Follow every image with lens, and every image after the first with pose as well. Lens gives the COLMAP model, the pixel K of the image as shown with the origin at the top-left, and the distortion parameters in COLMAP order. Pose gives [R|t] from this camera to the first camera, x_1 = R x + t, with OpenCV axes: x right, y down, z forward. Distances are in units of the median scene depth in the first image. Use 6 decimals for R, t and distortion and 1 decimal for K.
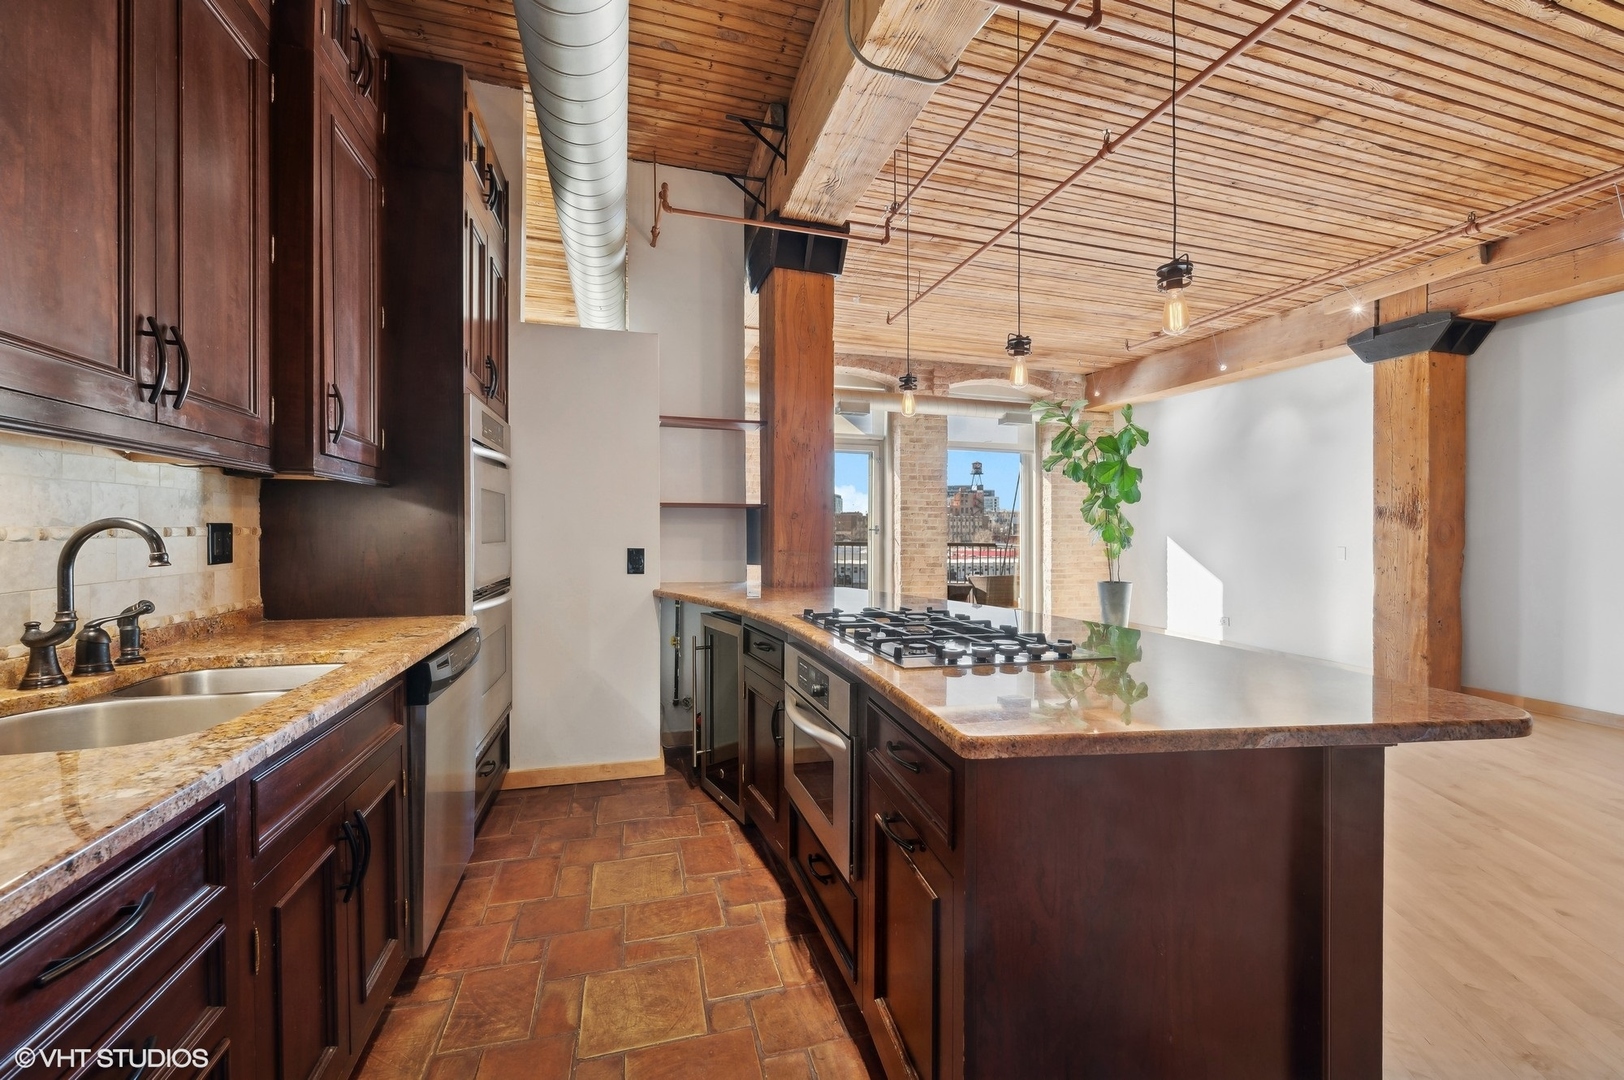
lens RADIAL K [[659.5, 0, 823.4], [0, 659.5, 533.2], [0, 0, 1]] dist [-0.000547, -0.001121]
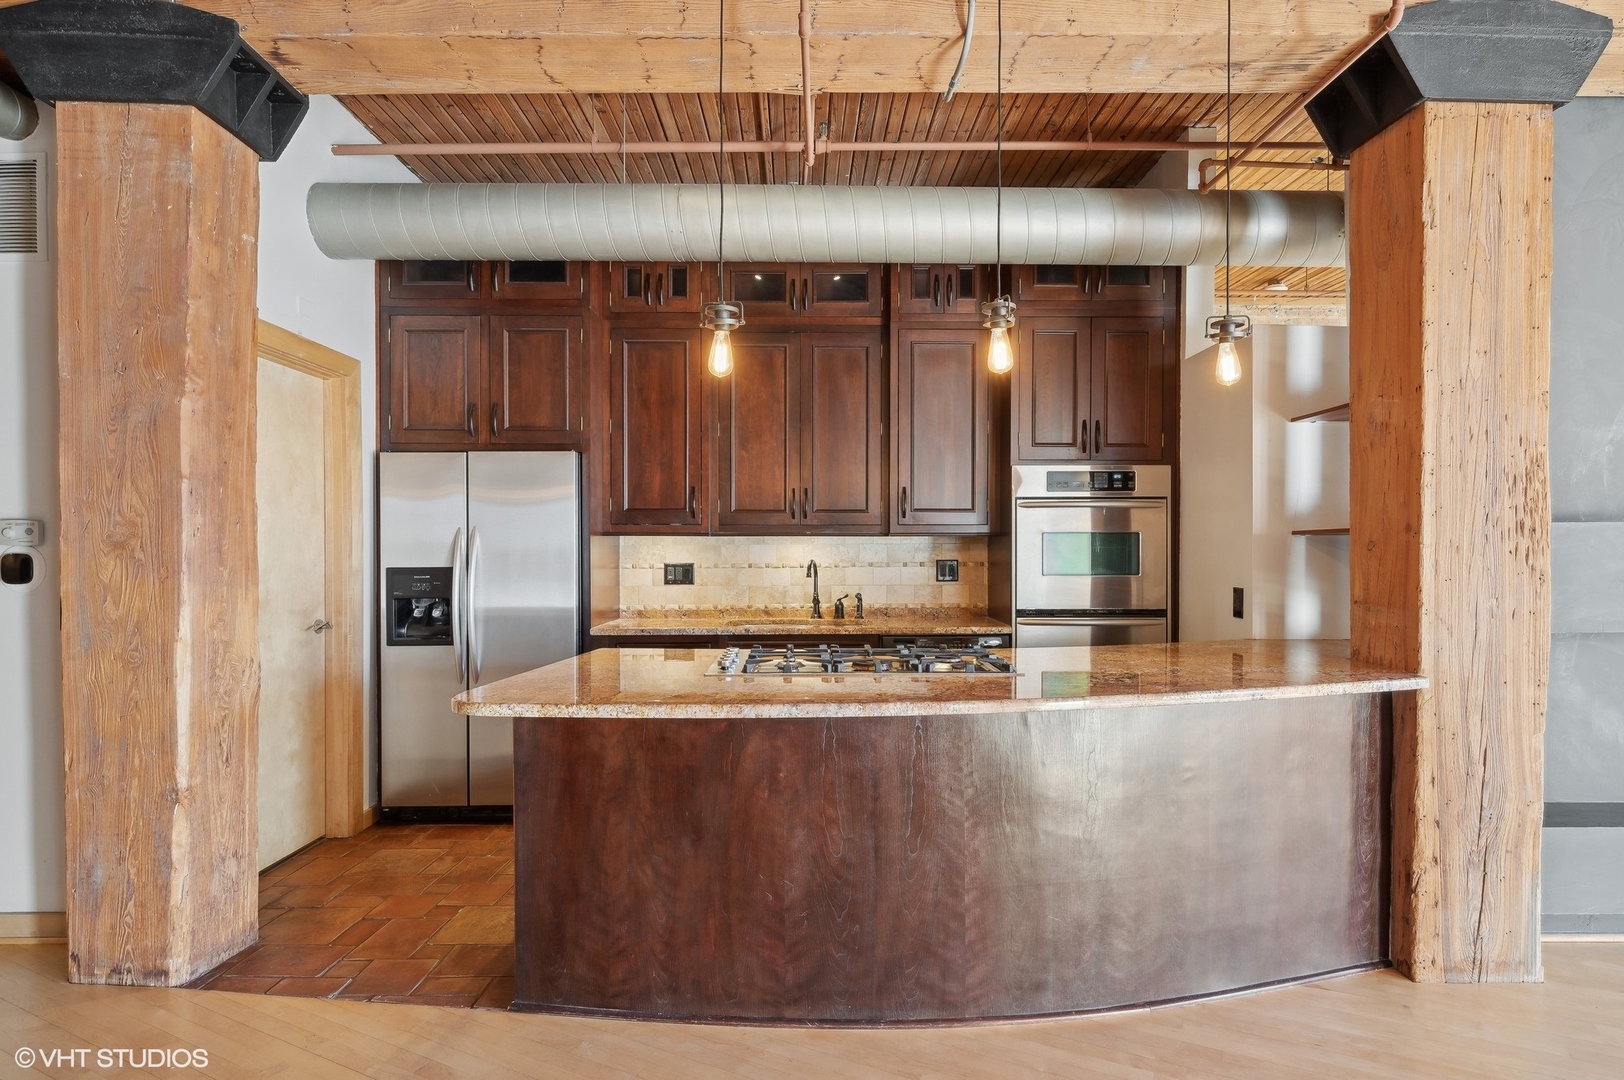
lens RADIAL K [[844.4, 0, 824.4], [0, 844.4, 572.3], [0, 0, 1]] dist [0.000043, -0.001328]
pose [[-0.269207, 0.014594, -0.962972, 0.365856], [-0.008118, 0.999815, 0.017421, -0.004762], [0.963048, 0.012508, -0.269039, 0.317232]]
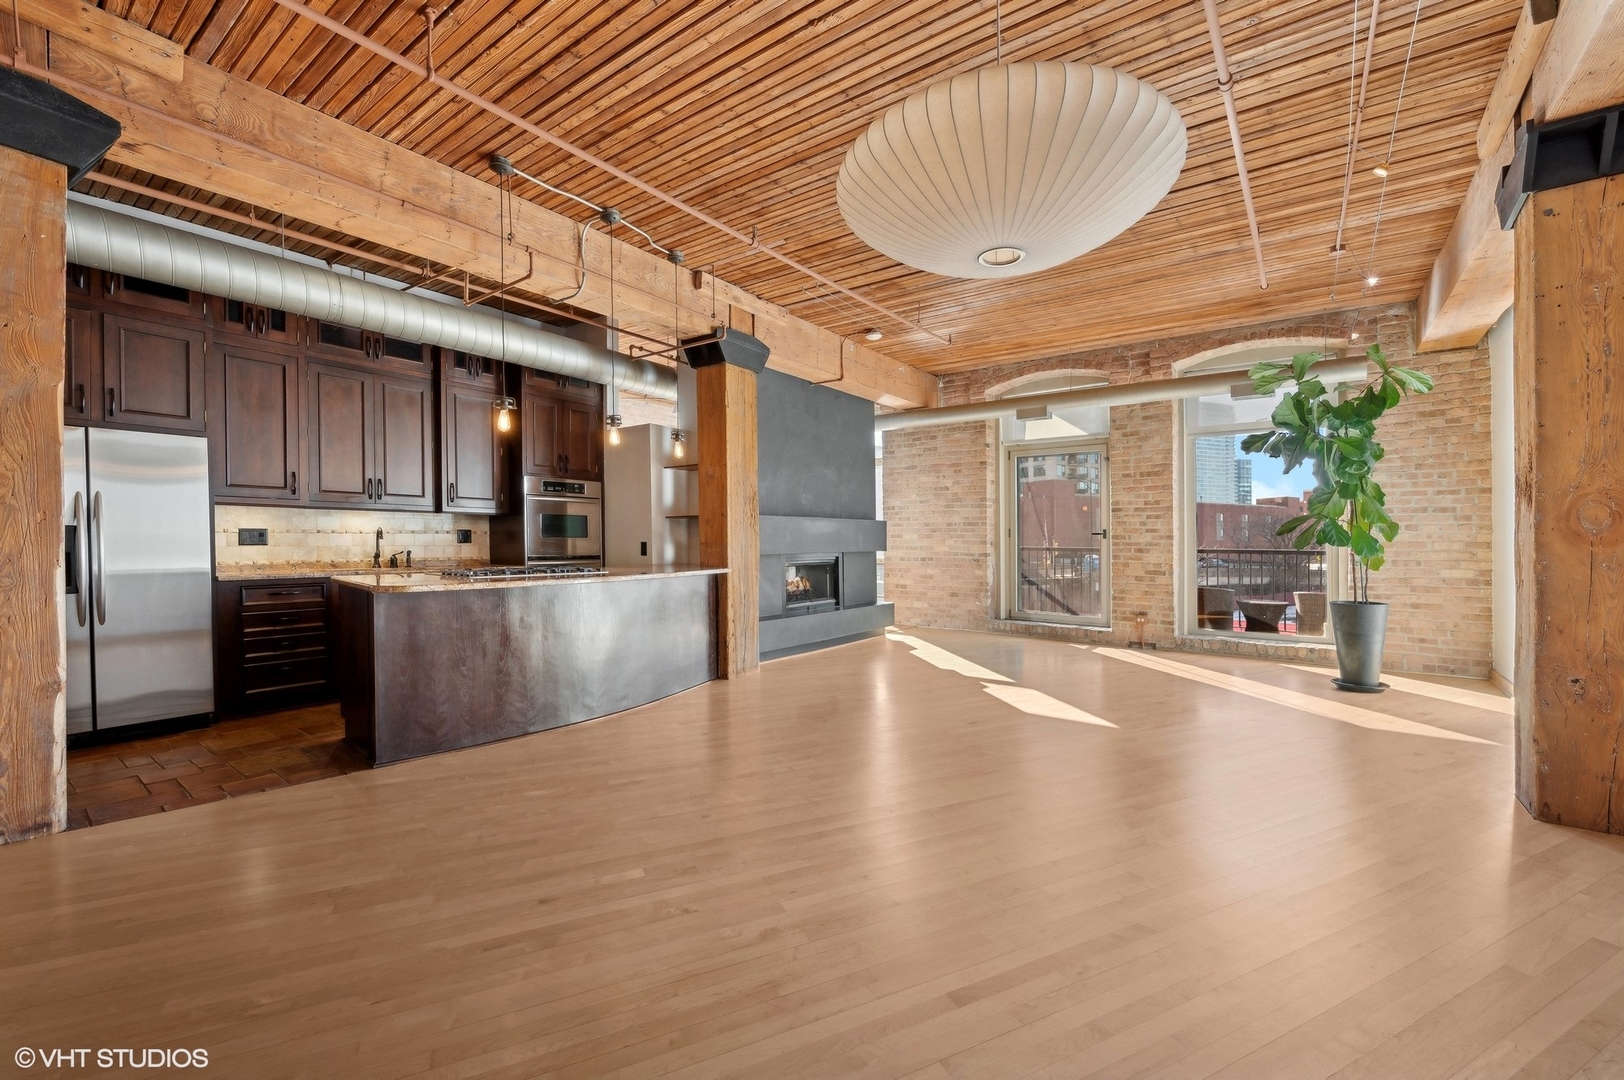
lens RADIAL K [[659.5, 0, 813.8], [0, 659.5, 531.2], [0, 0, 1]] dist [-0.000547, -0.001121]
pose [[0.601048, -0.021458, -0.798925, 0.596652], [-0.001172, 0.999615, -0.027730, 0.017678], [0.799212, 0.017603, 0.600791, 0.112190]]
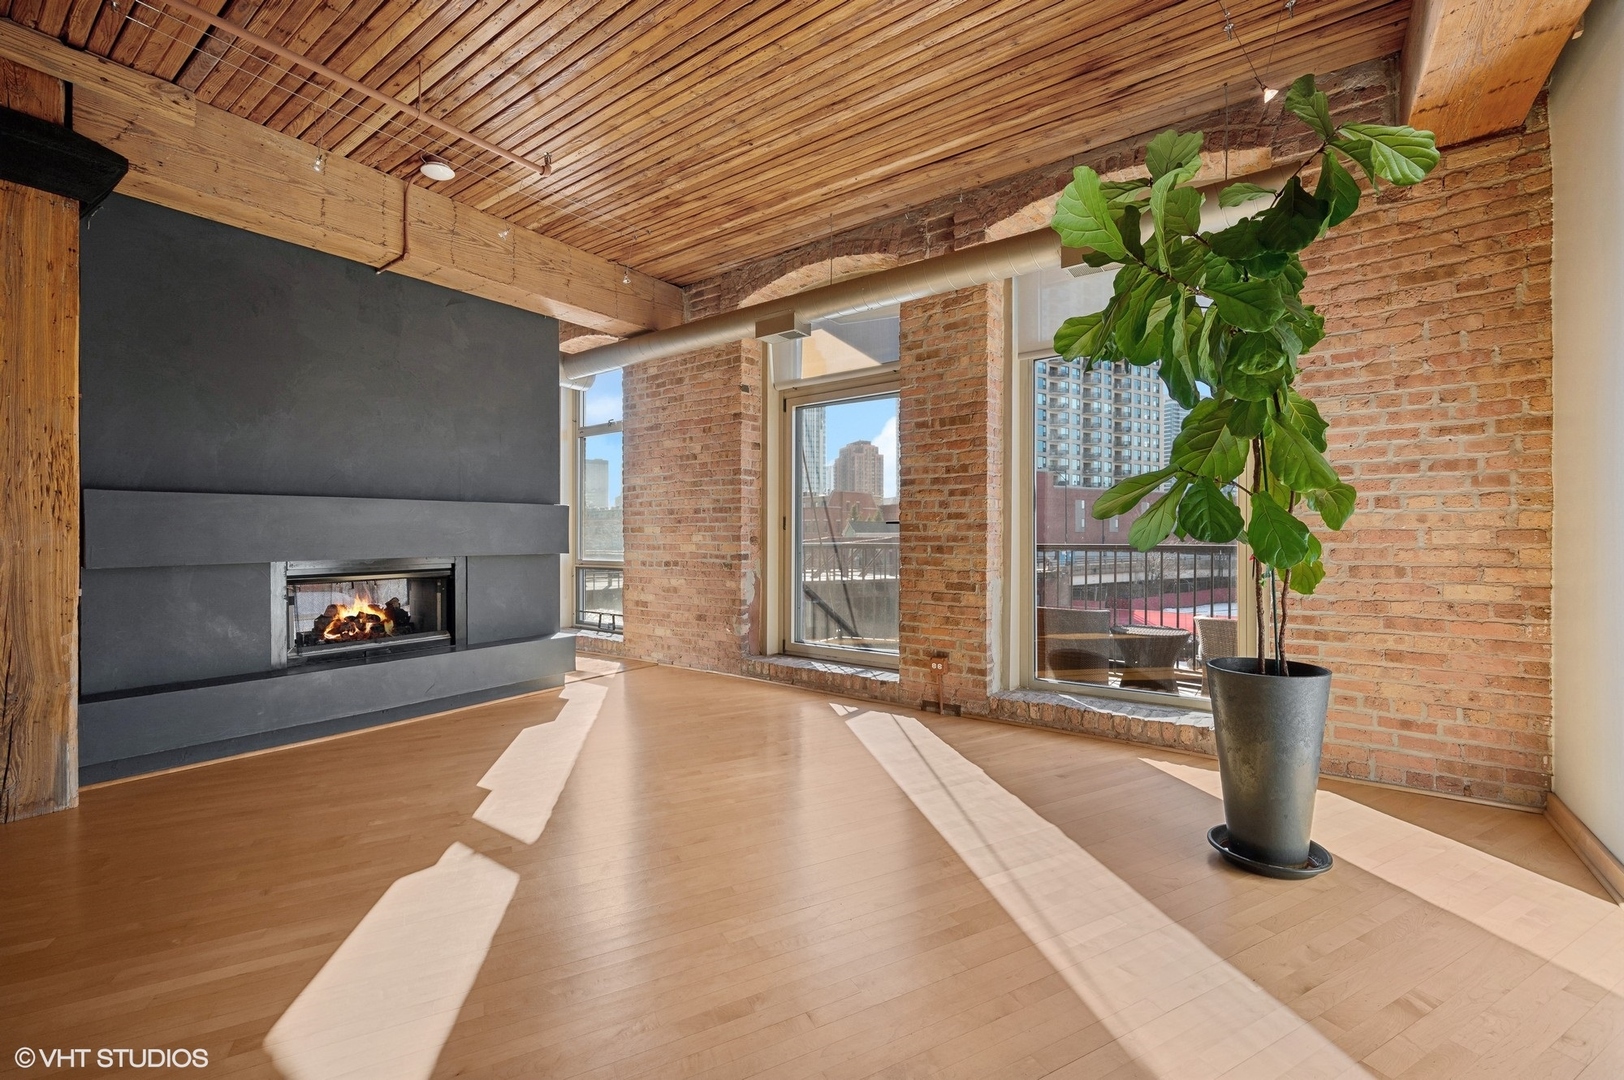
lens RADIAL K [[659.5, 0, 808.6], [0, 659.5, 540.8], [0, 0, 1]] dist [-0.000547, -0.001121]
pose [[0.606881, -0.010717, -0.794721, 0.509715], [0.008690, 0.999939, -0.006848, 0.014492], [0.794745, -0.002750, 0.606937, 0.589194]]
